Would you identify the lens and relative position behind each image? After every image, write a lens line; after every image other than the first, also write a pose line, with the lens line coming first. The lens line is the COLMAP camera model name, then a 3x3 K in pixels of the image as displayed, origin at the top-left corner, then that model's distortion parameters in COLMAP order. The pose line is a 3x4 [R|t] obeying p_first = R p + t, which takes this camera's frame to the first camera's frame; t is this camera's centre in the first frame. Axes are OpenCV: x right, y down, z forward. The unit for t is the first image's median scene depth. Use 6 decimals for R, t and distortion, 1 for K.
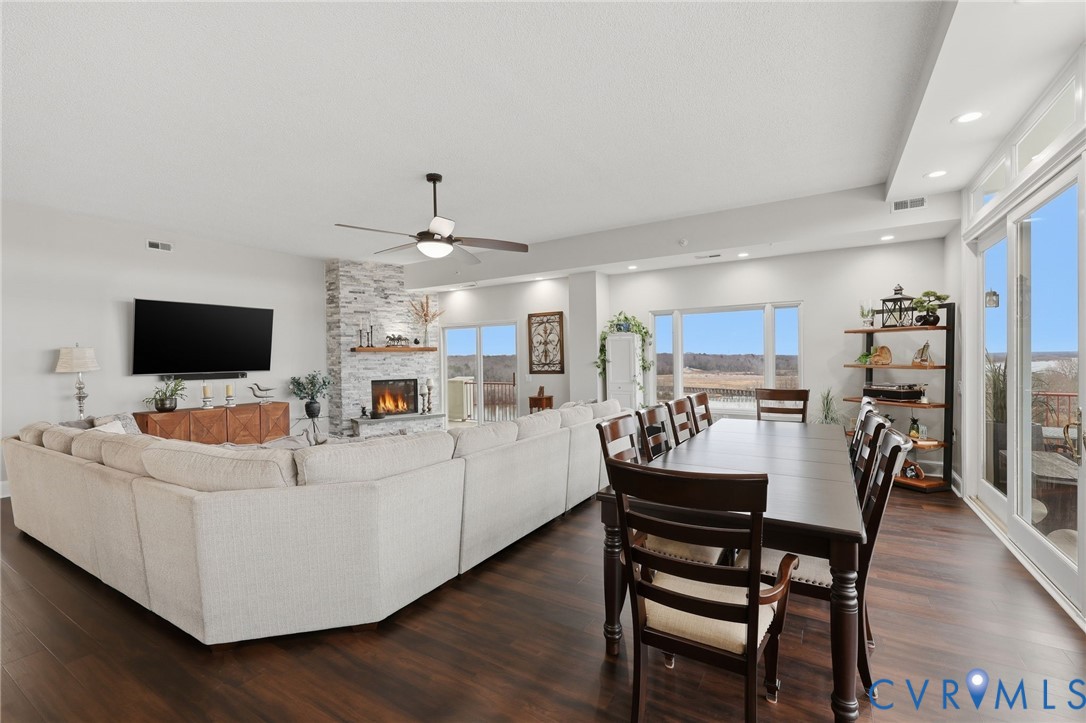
lens RADIAL K [[467.4, 0, 541.6], [0, 467.4, 363.7], [0, 0, 1]] dist [0.000512, -0.000400]
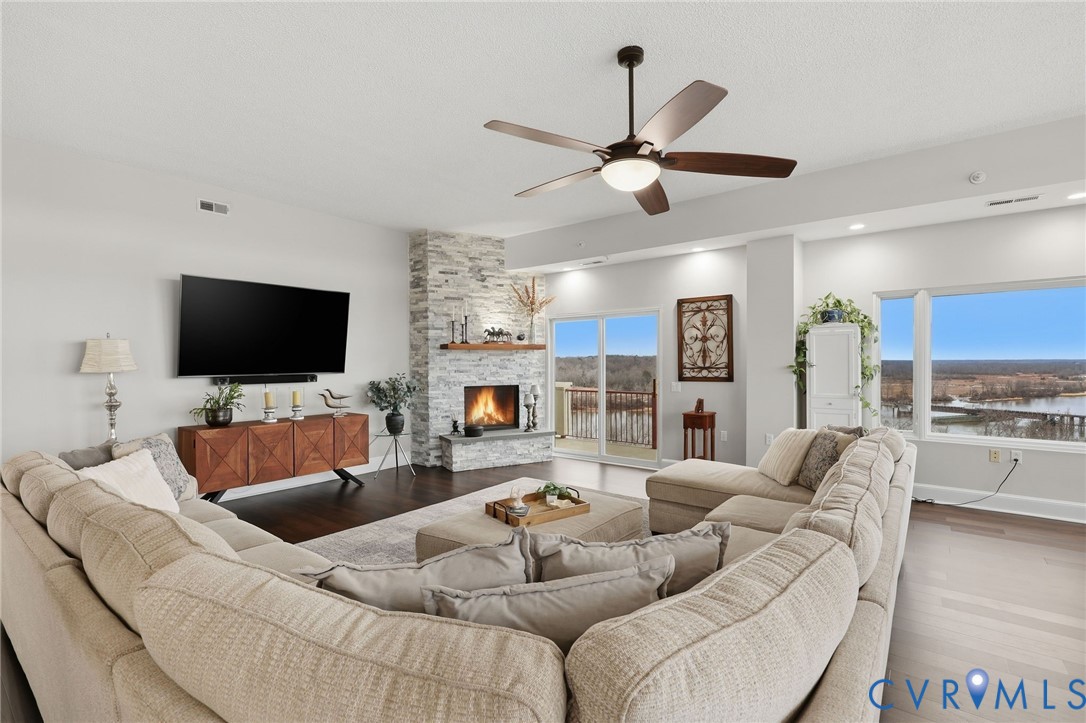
lens RADIAL K [[501.0, 0, 540.9], [0, 501.0, 365.8], [0, 0, 1]] dist [-0.000110, 0.000218]
pose [[0.993330, 0.010712, -0.114808, -0.152959], [-0.010795, 0.999942, -0.000099, 0.000136], [0.114801, 0.001337, 0.993388, 0.200421]]
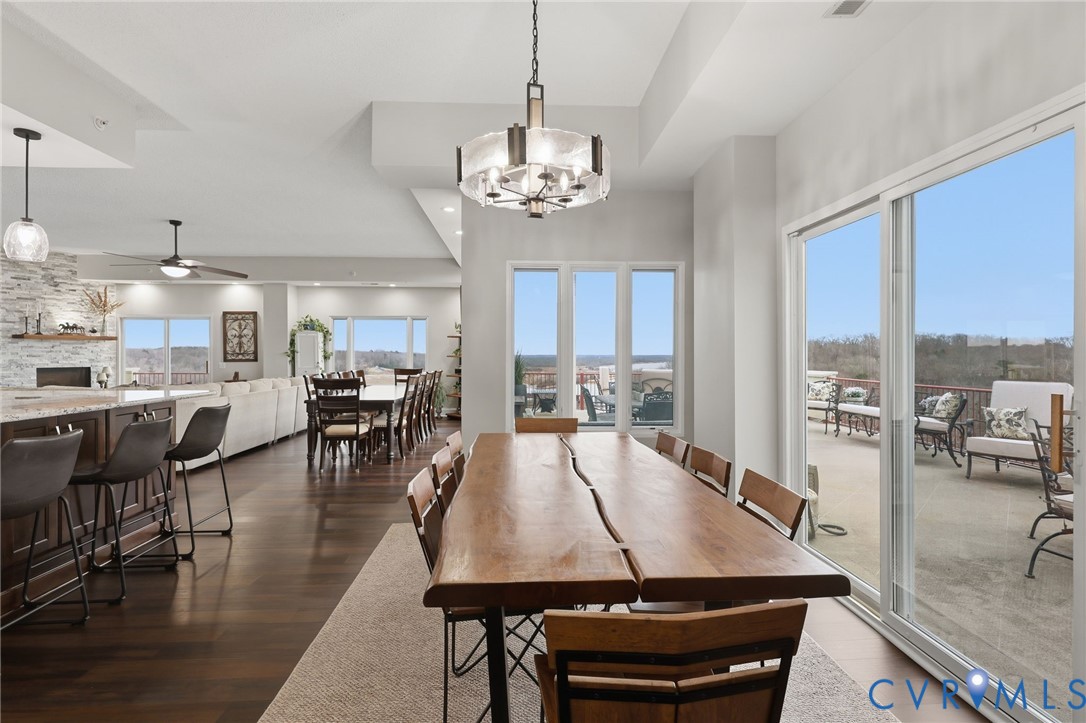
lens RADIAL K [[533.0, 0, 541.9], [0, 533.0, 357.8], [0, 0, 1]] dist [-0.001523, 0.000032]
pose [[0.823777, 0.011534, 0.566797, -0.129497], [-0.006655, 0.999921, -0.010676, 0.020926], [-0.566875, 0.005023, 0.823788, -0.586654]]
